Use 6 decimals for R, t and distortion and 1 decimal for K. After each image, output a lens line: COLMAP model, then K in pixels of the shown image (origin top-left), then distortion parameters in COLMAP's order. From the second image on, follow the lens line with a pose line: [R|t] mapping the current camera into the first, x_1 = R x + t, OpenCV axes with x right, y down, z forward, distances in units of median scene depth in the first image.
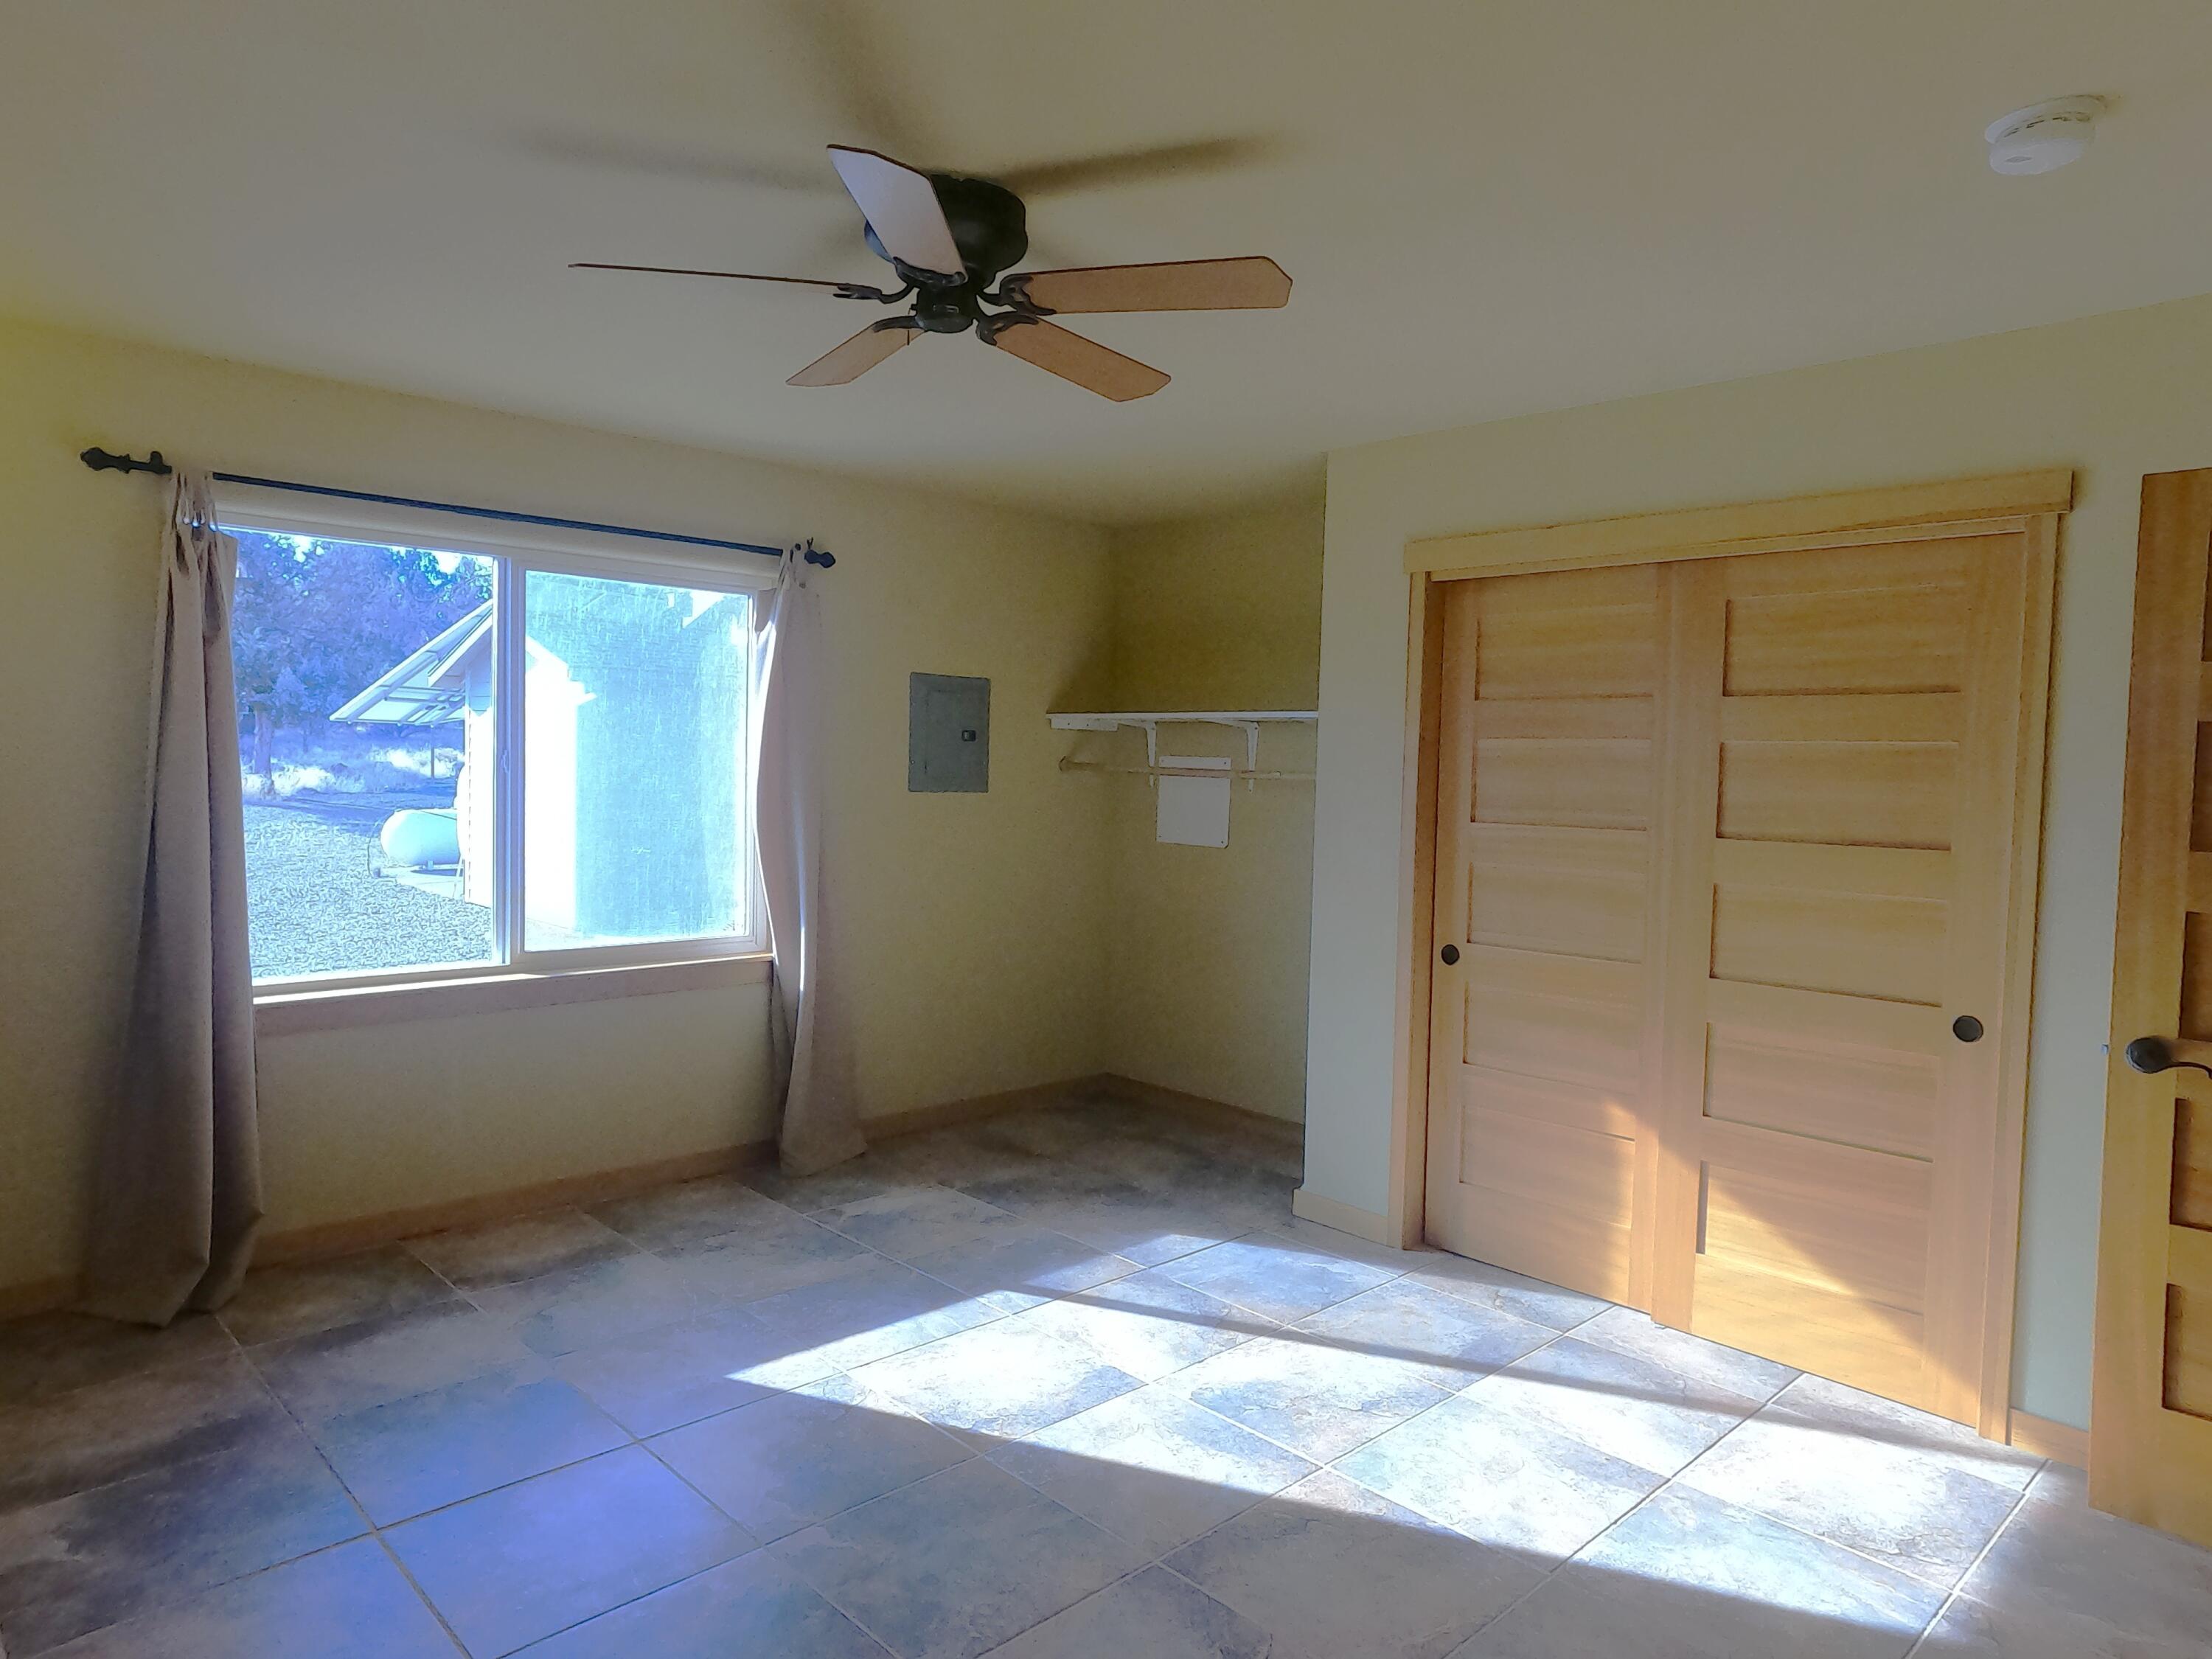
lens RADIAL K [[1377.4, 0, 1097.9], [0, 1377.4, 828.2], [0, 0, 1]] dist [-0.005990, 0.003310]
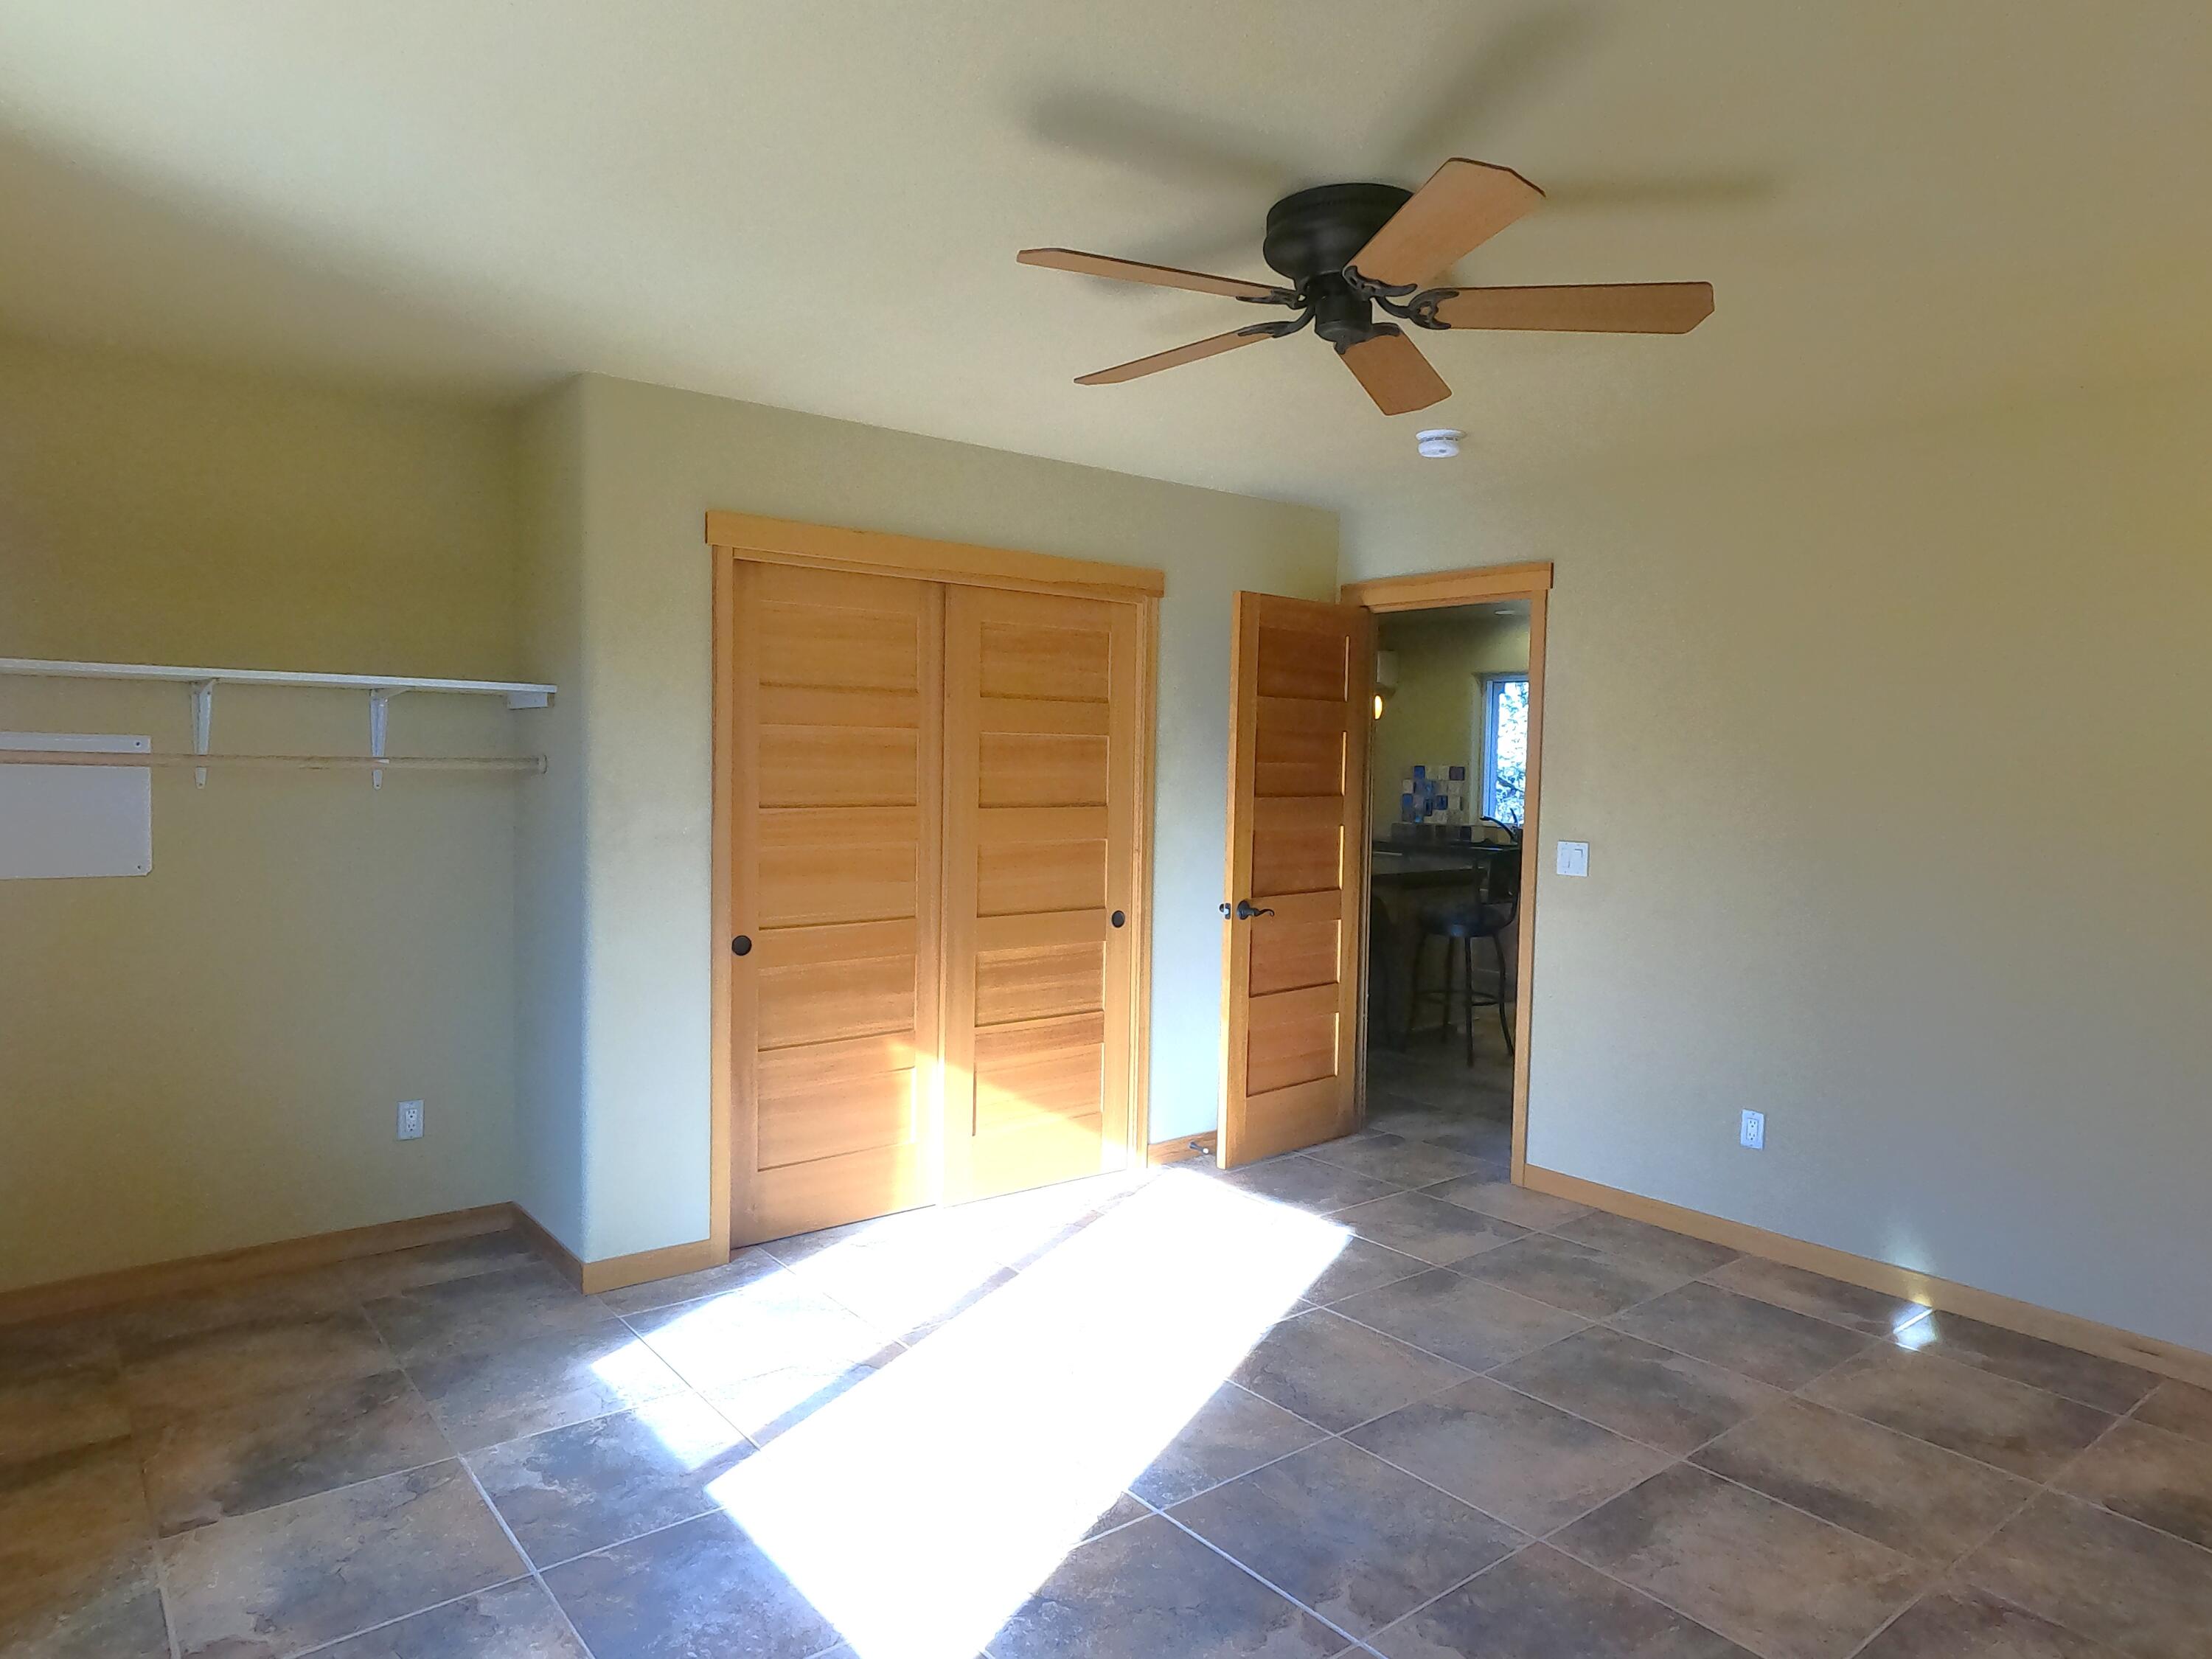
lens RADIAL K [[1377.4, 0, 1096.9], [0, 1377.4, 831.1], [0, 0, 1]] dist [-0.005990, 0.003310]
pose [[0.086901, -0.077011, 0.993236, -0.667779], [0.033783, 0.996662, 0.074320, -0.051699], [-0.995644, 0.027096, 0.089213, 0.644187]]
